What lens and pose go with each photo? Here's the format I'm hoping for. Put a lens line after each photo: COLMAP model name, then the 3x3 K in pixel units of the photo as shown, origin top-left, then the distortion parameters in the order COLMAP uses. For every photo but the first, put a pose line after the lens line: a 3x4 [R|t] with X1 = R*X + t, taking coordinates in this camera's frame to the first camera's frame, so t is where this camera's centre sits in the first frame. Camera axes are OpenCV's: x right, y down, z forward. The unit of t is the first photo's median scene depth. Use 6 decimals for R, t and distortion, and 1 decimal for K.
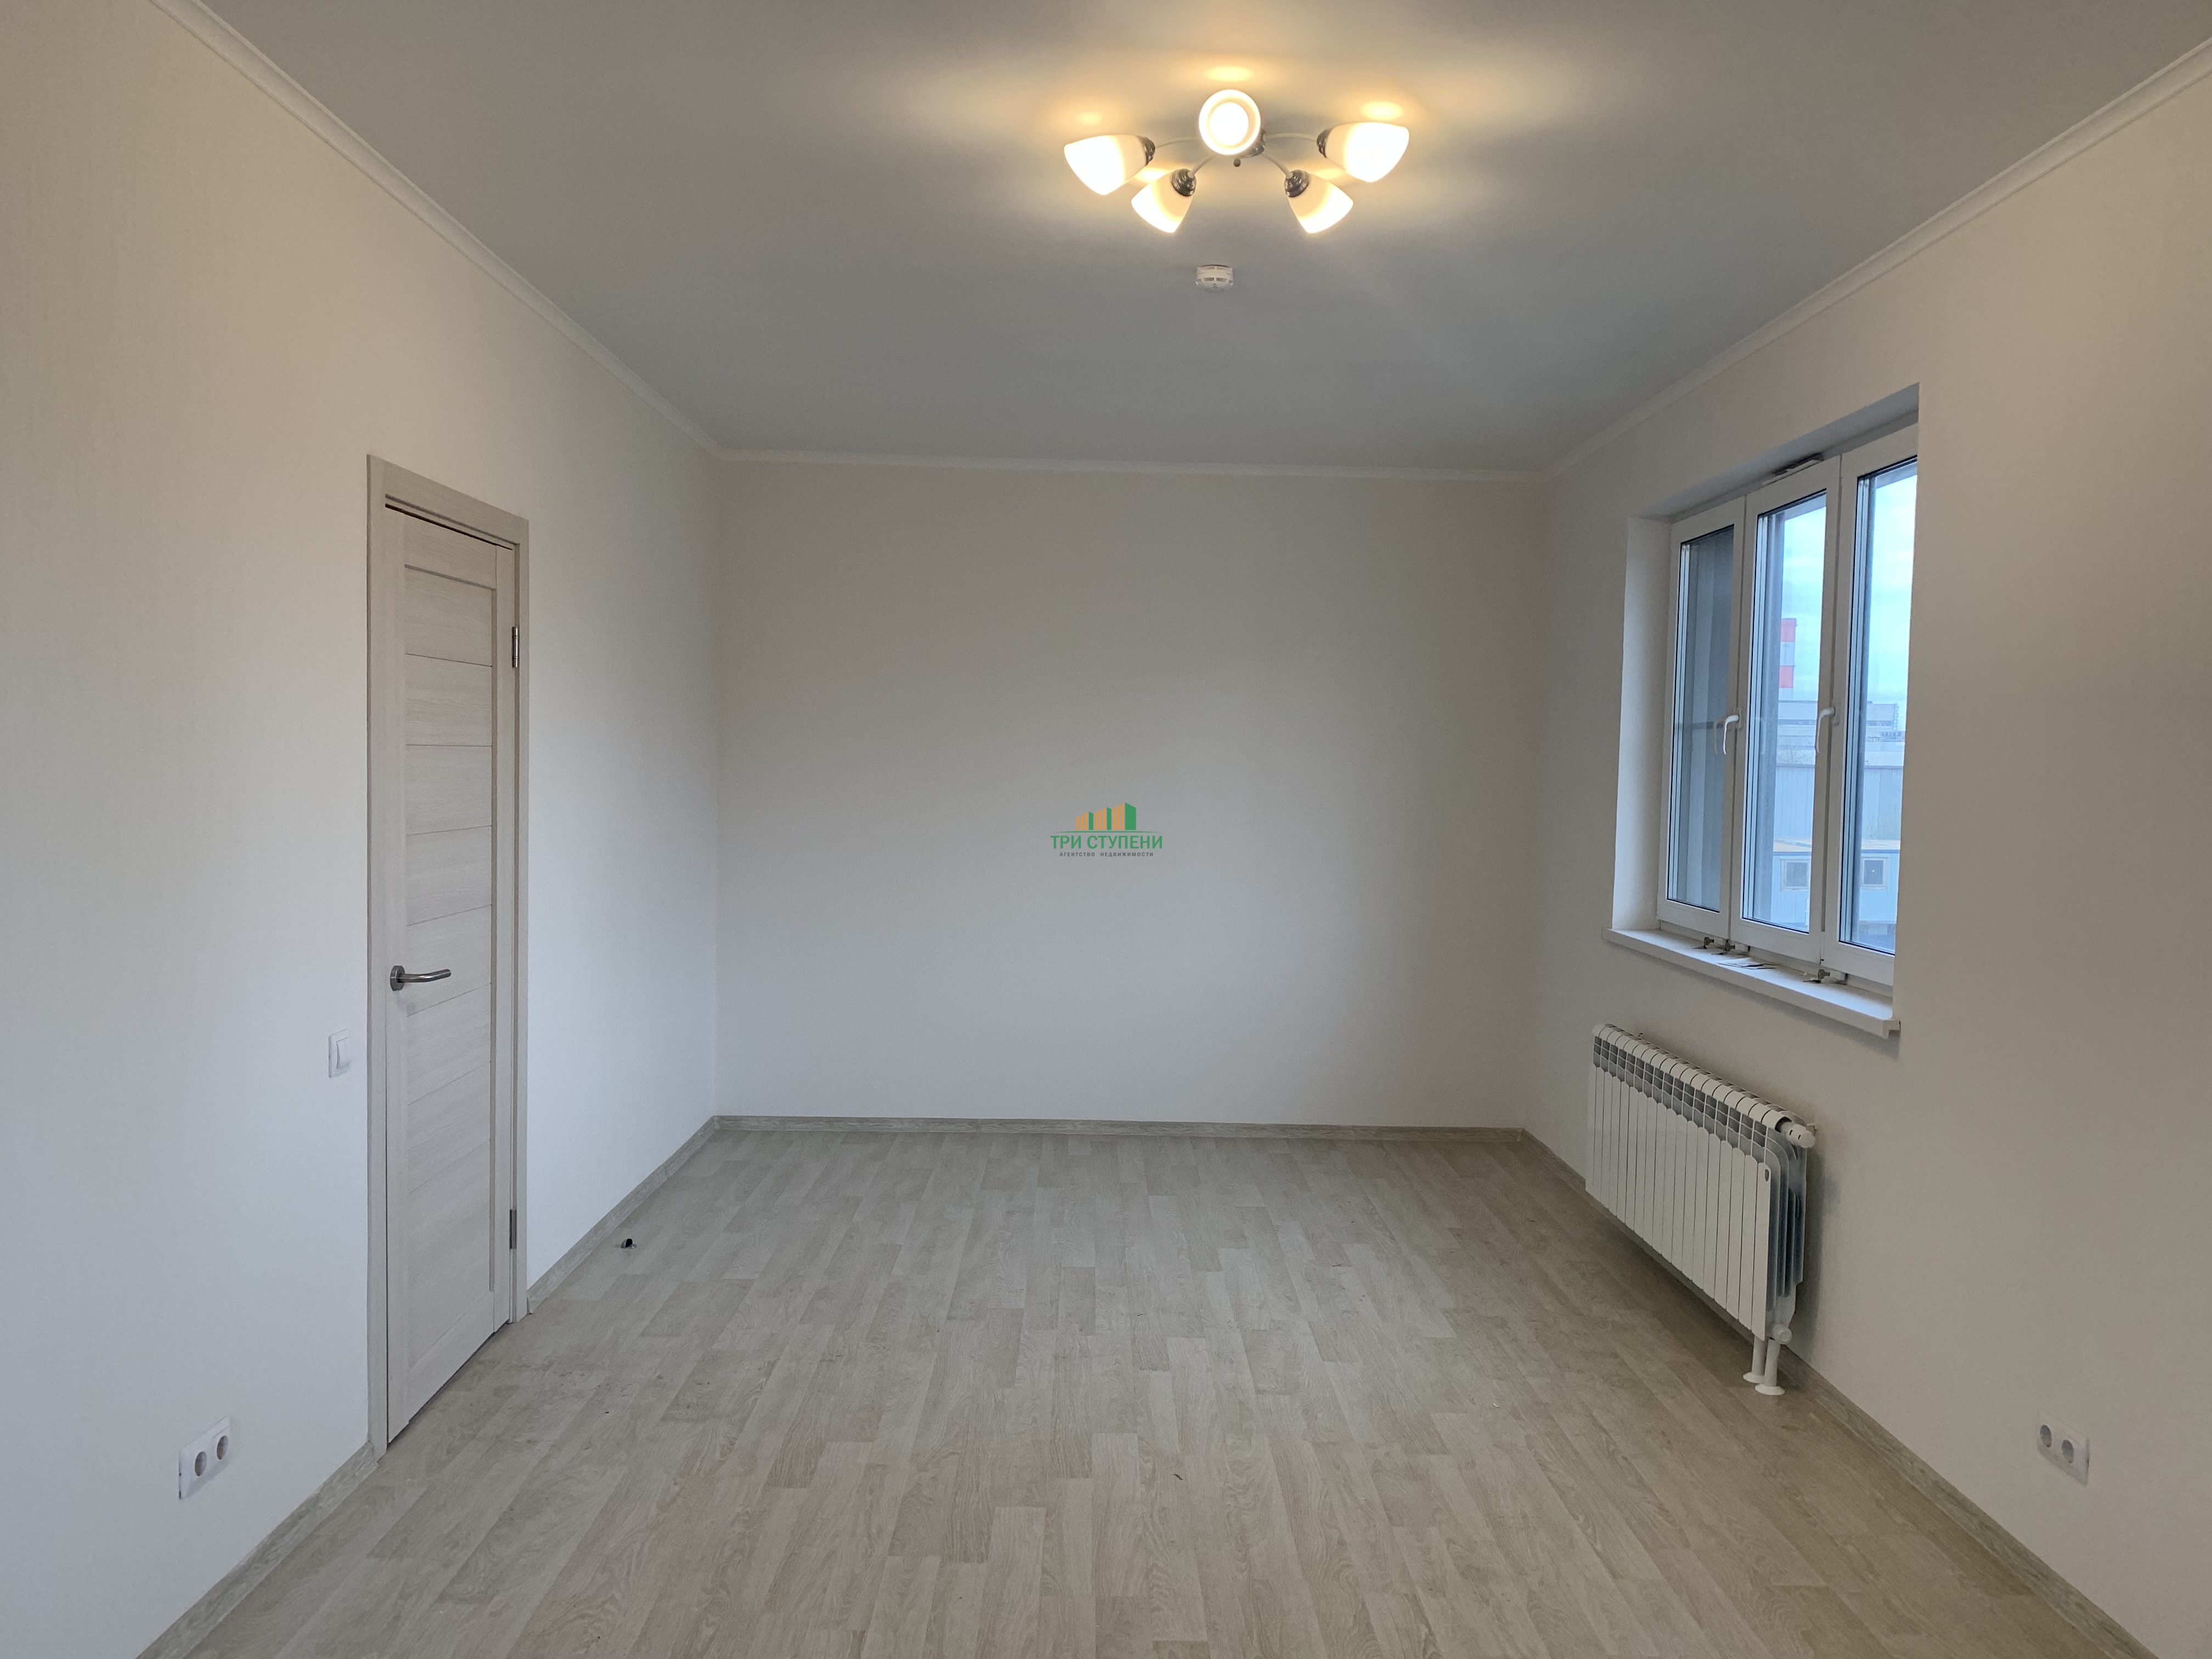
lens RADIAL K [[1715.0, 0, 1121.4], [0, 1715.0, 833.1], [0, 0, 1]] dist [0.077532, -0.051268]
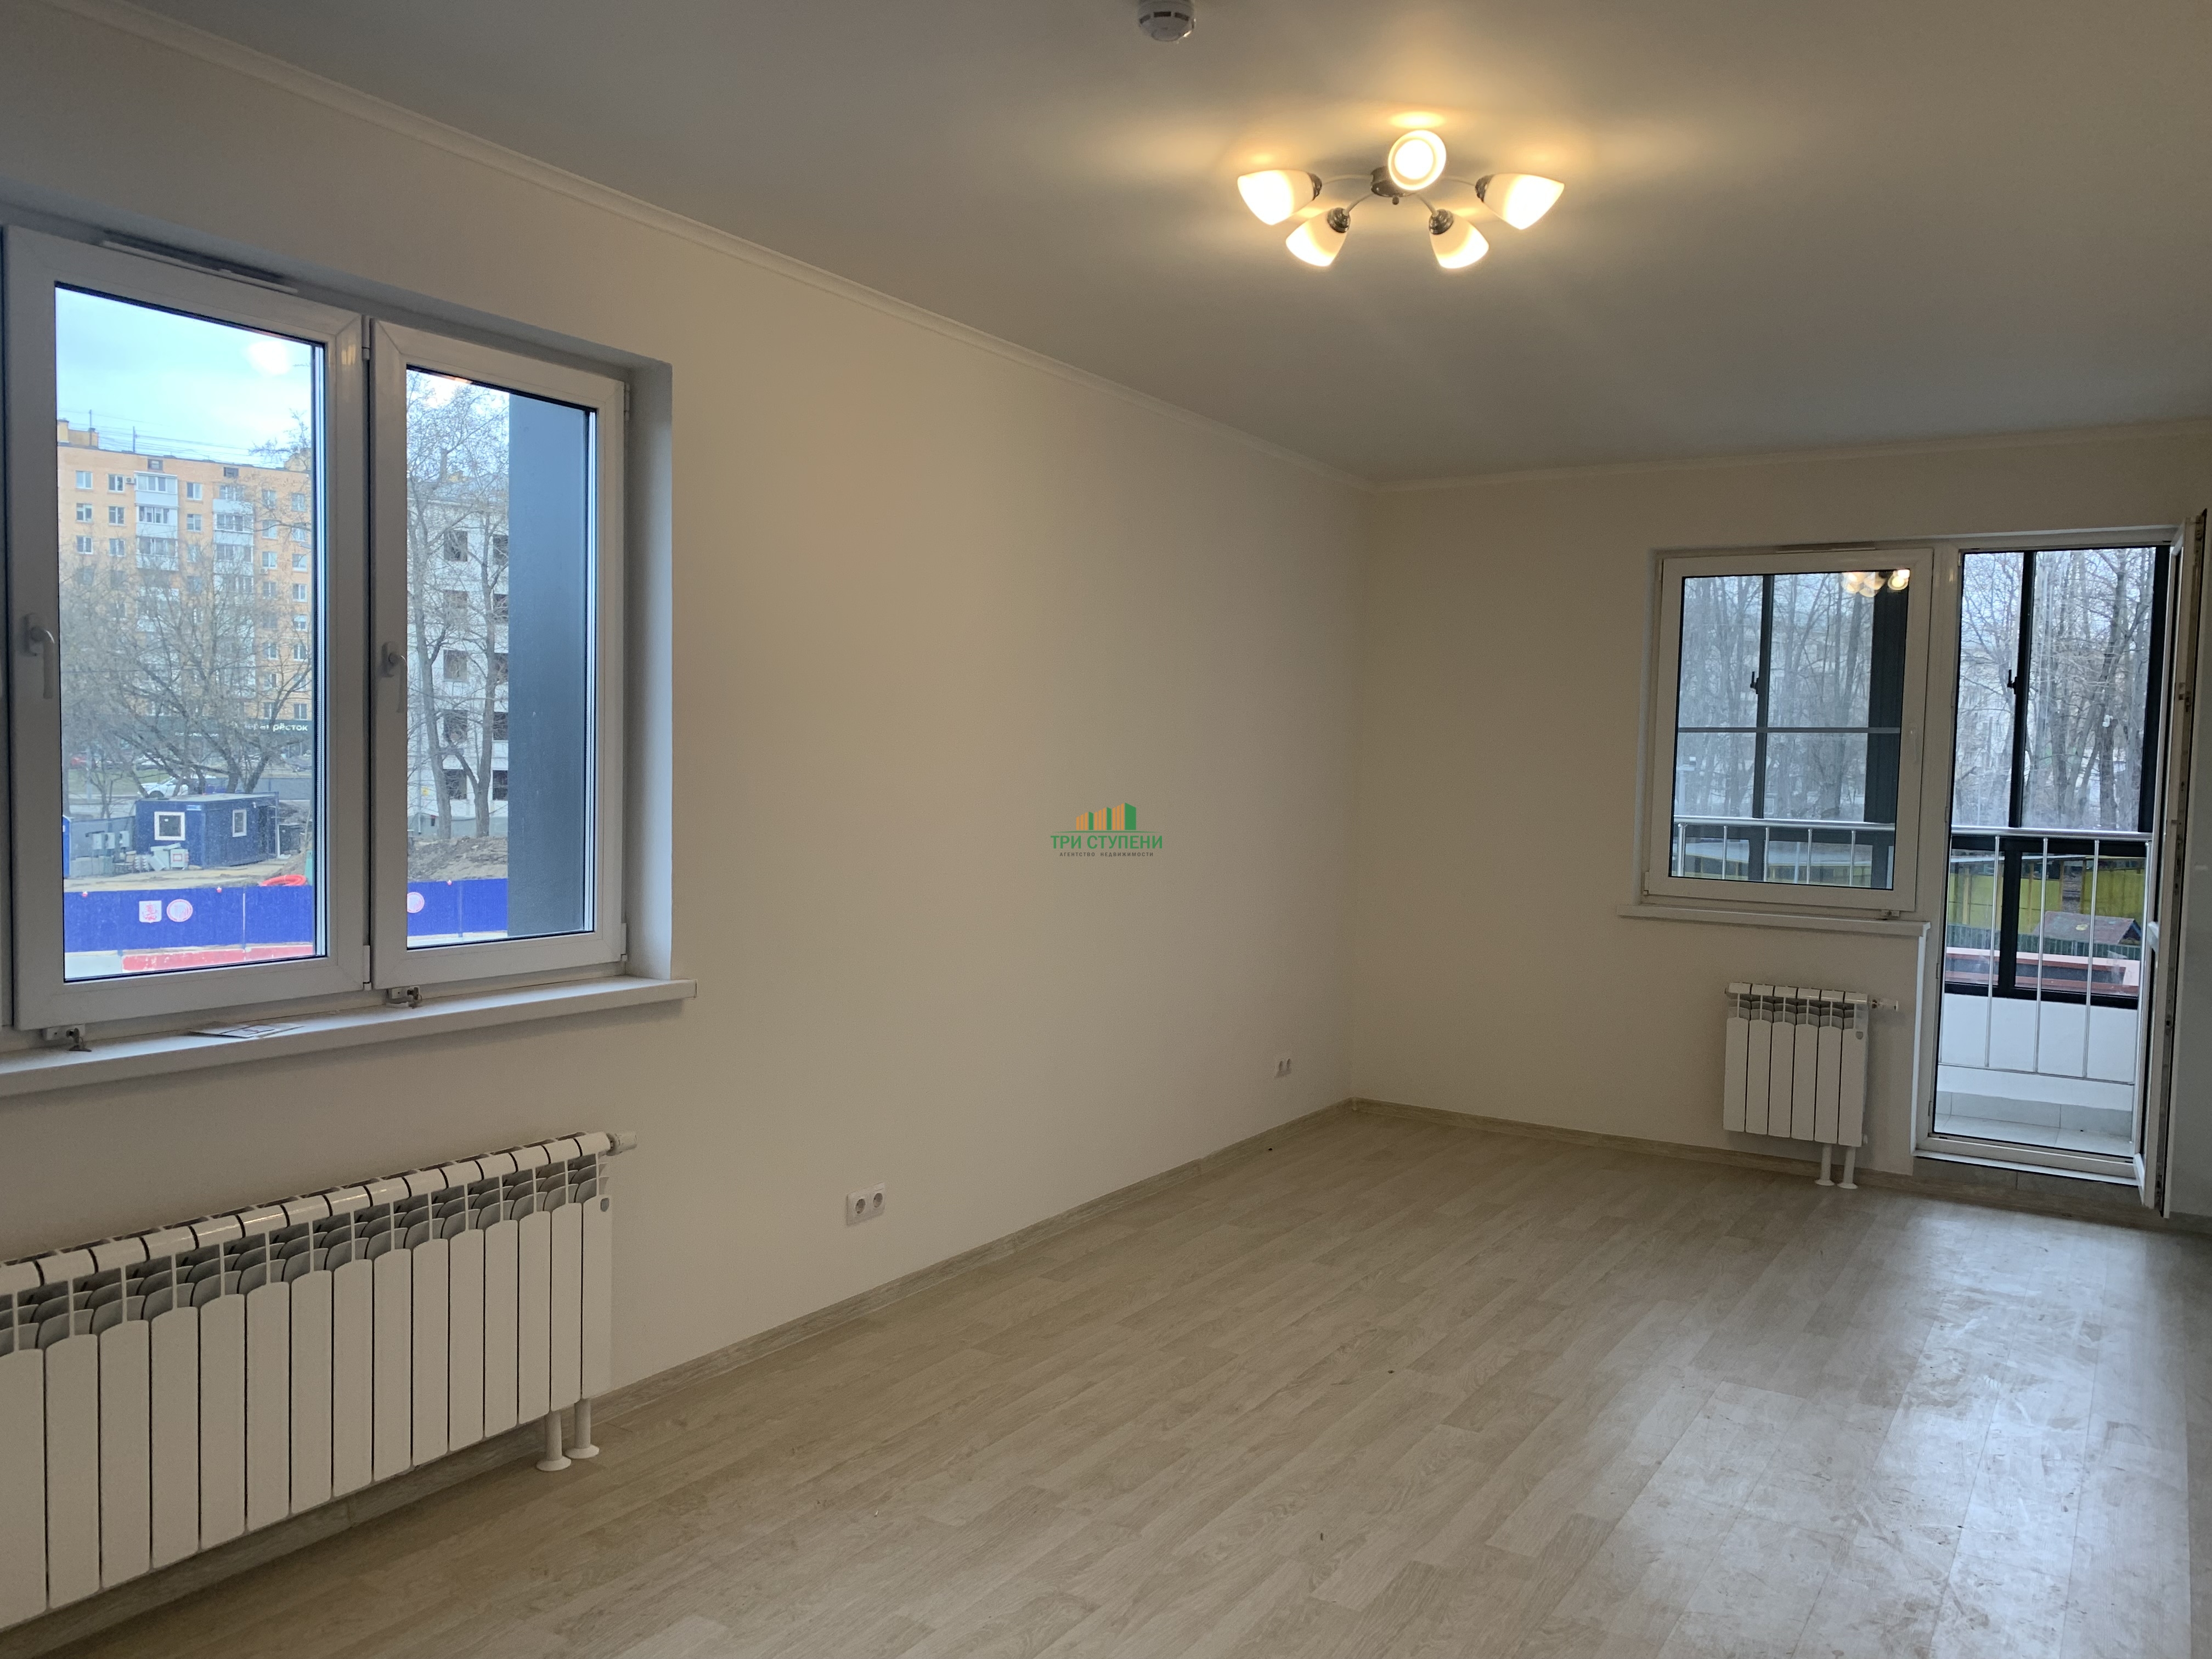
lens RADIAL K [[1715.0, 0, 1122.6], [0, 1715.0, 835.7], [0, 0, 1]] dist [0.077532, -0.051268]
pose [[-0.842845, -0.065724, 0.534129, -0.322886], [-0.019133, 0.995547, 0.092309, -0.078732], [-0.537817, 0.067582, -0.840349, 1.680504]]
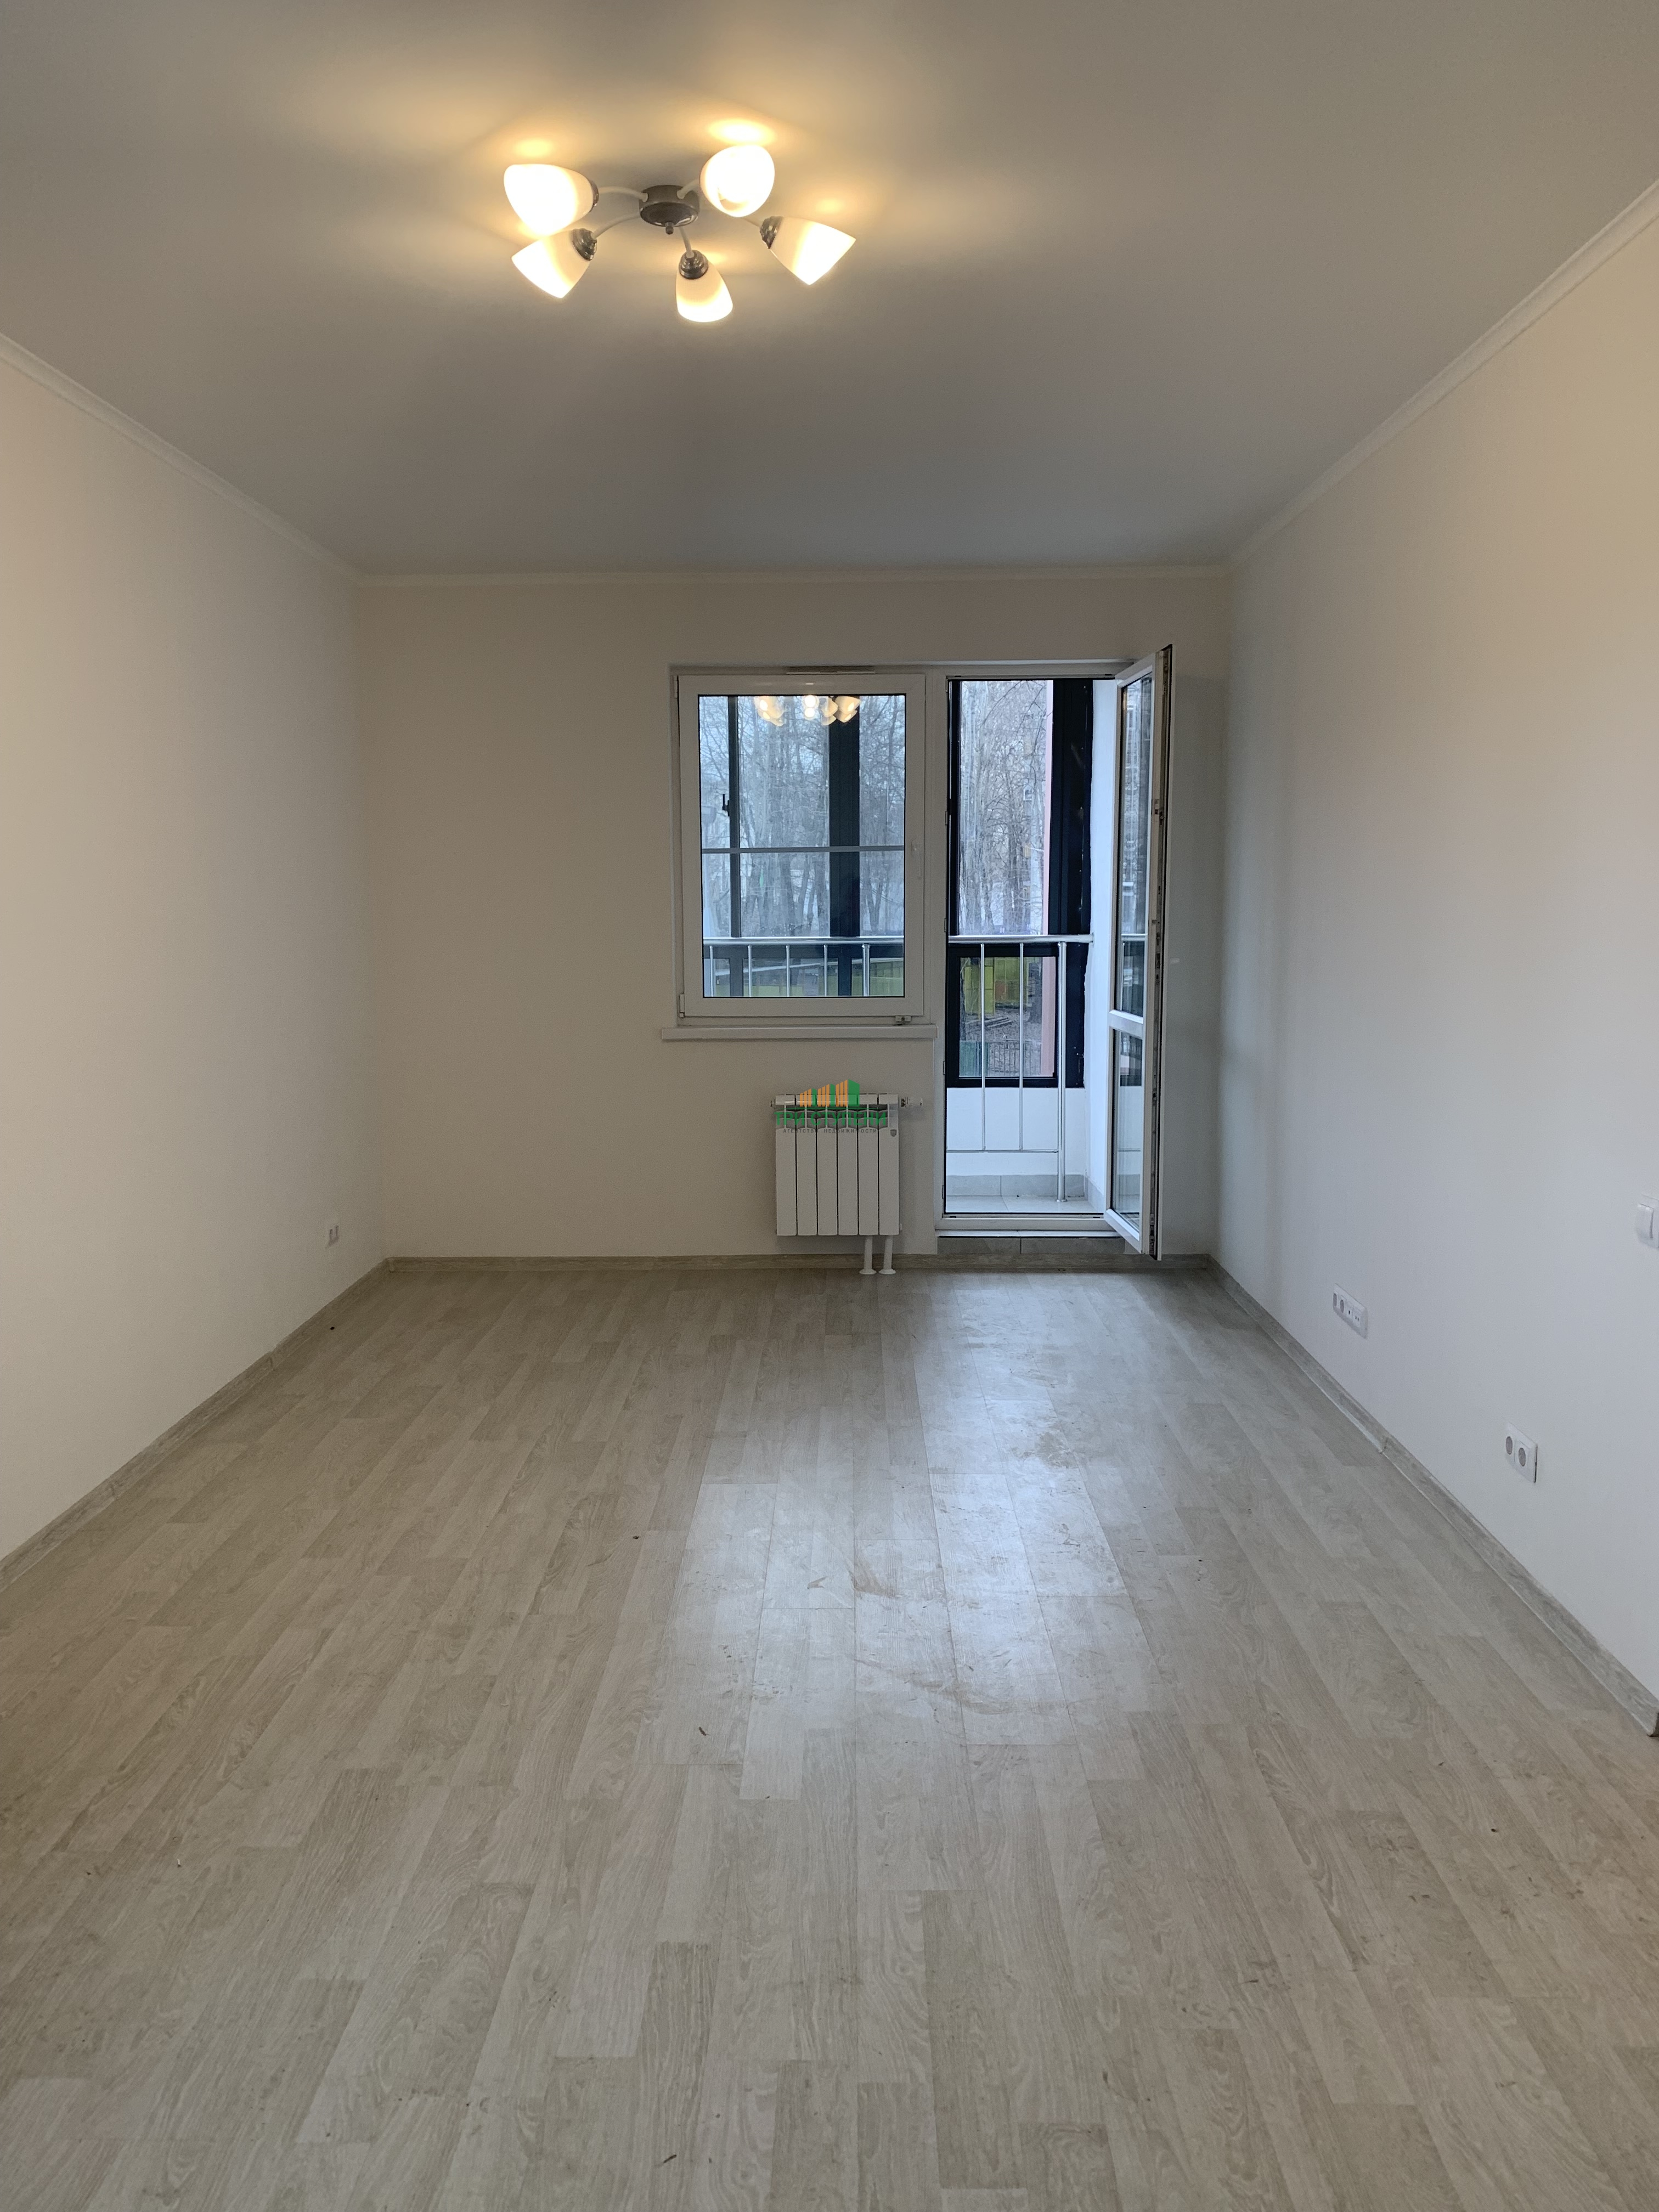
lens RADIAL K [[1715.0, 0, 820.9], [0, 1715.0, 1086.9], [0, 0, 1]] dist [0.077532, -0.051268]
pose [[-0.999269, -0.017444, 0.034026, -0.044858], [-0.012061, 0.988242, 0.152419, -0.064962], [-0.036285, 0.151897, -0.987730, 1.658726]]
